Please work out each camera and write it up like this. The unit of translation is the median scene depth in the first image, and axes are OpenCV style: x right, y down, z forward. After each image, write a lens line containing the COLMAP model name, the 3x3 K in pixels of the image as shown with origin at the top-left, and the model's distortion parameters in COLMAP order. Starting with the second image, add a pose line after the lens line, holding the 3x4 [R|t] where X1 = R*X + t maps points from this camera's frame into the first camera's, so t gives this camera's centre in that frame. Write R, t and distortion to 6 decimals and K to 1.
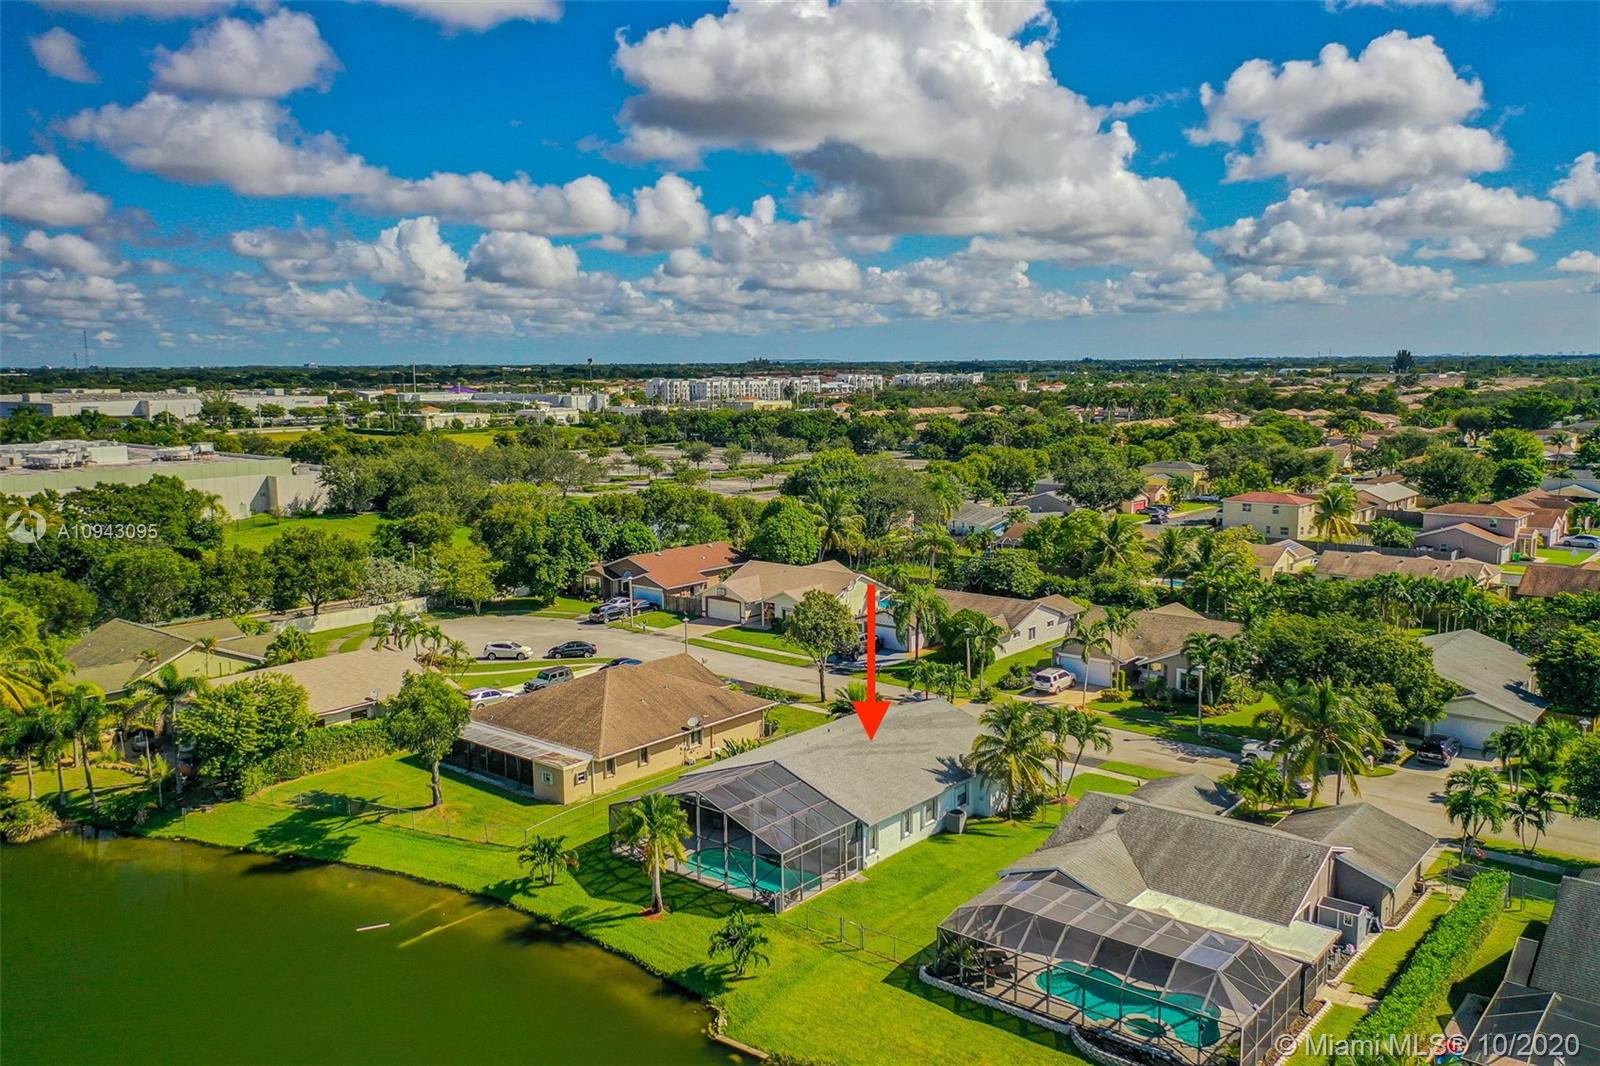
lens RADIAL K [[1248.2, 0, 800.0], [0, 1248.2, 533.0], [0, 0, 1]] dist [0.029097, 0.000023]
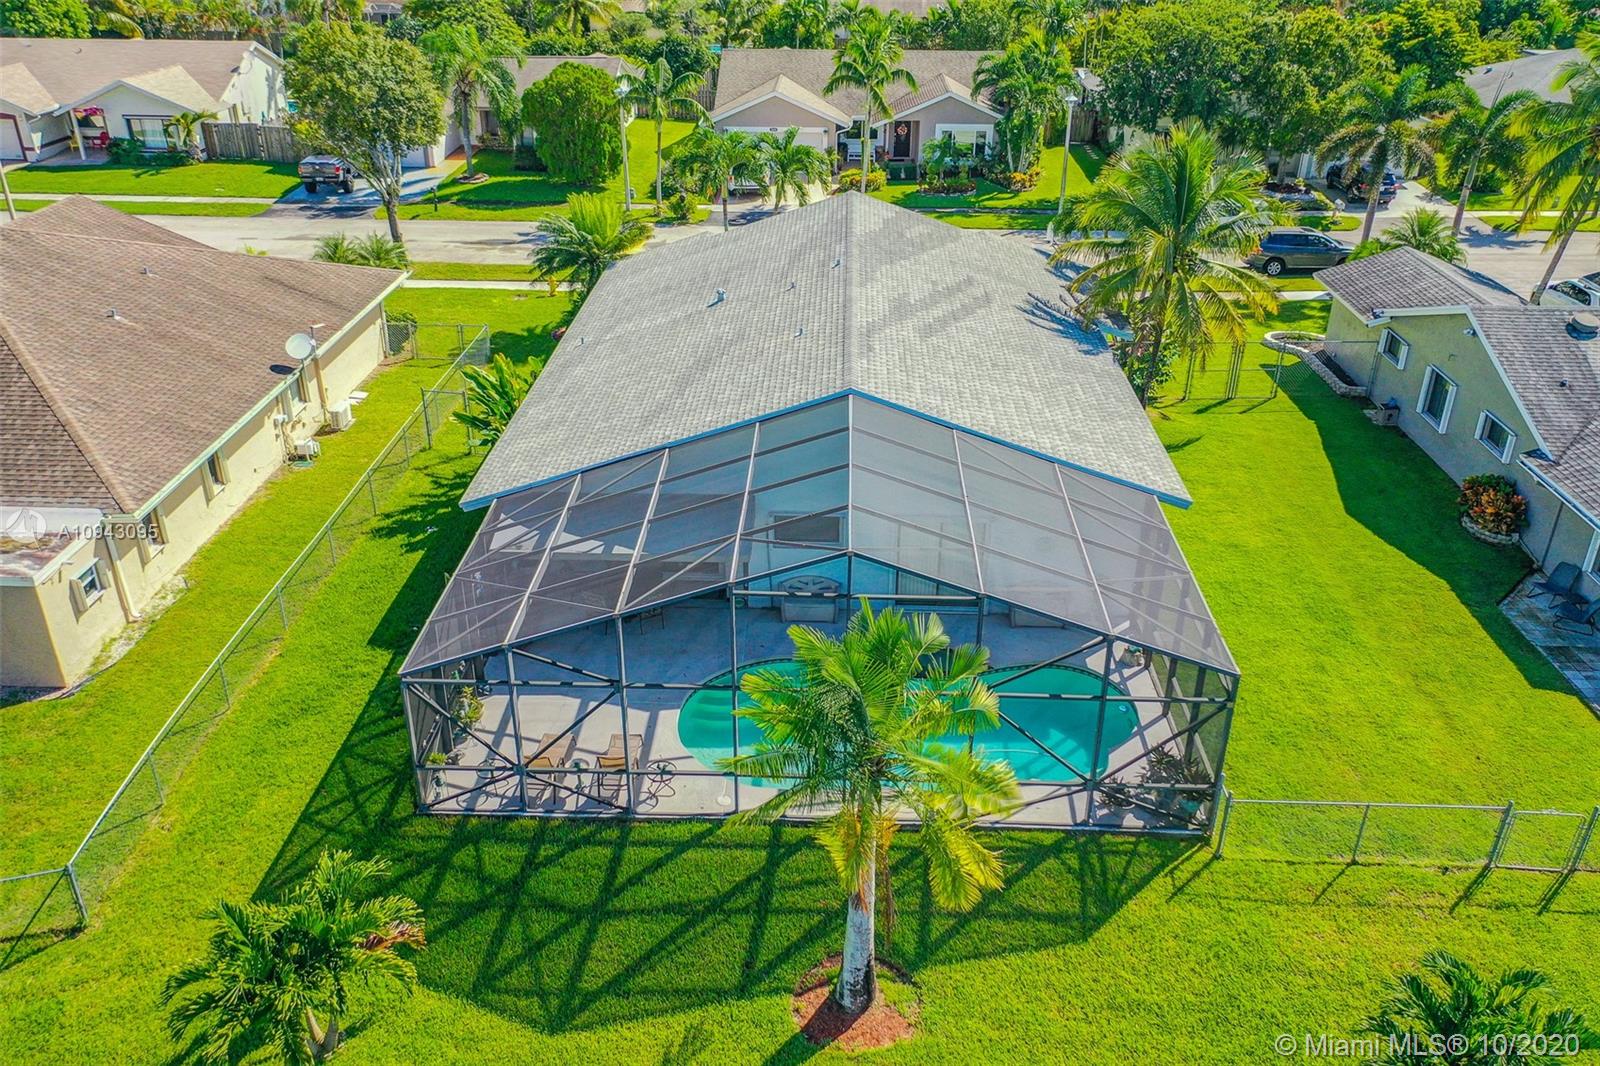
lens RADIAL K [[1268.4, 0, 800.0], [0, 1268.4, 533.0], [0, 0, 1]] dist [0.010297, 0.002458]
pose [[0.791121, -0.274354, 0.546679, -0.194608], [0.073615, 0.929974, 0.360180, 0.080576], [-0.607214, -0.244702, 0.755918, 0.631991]]
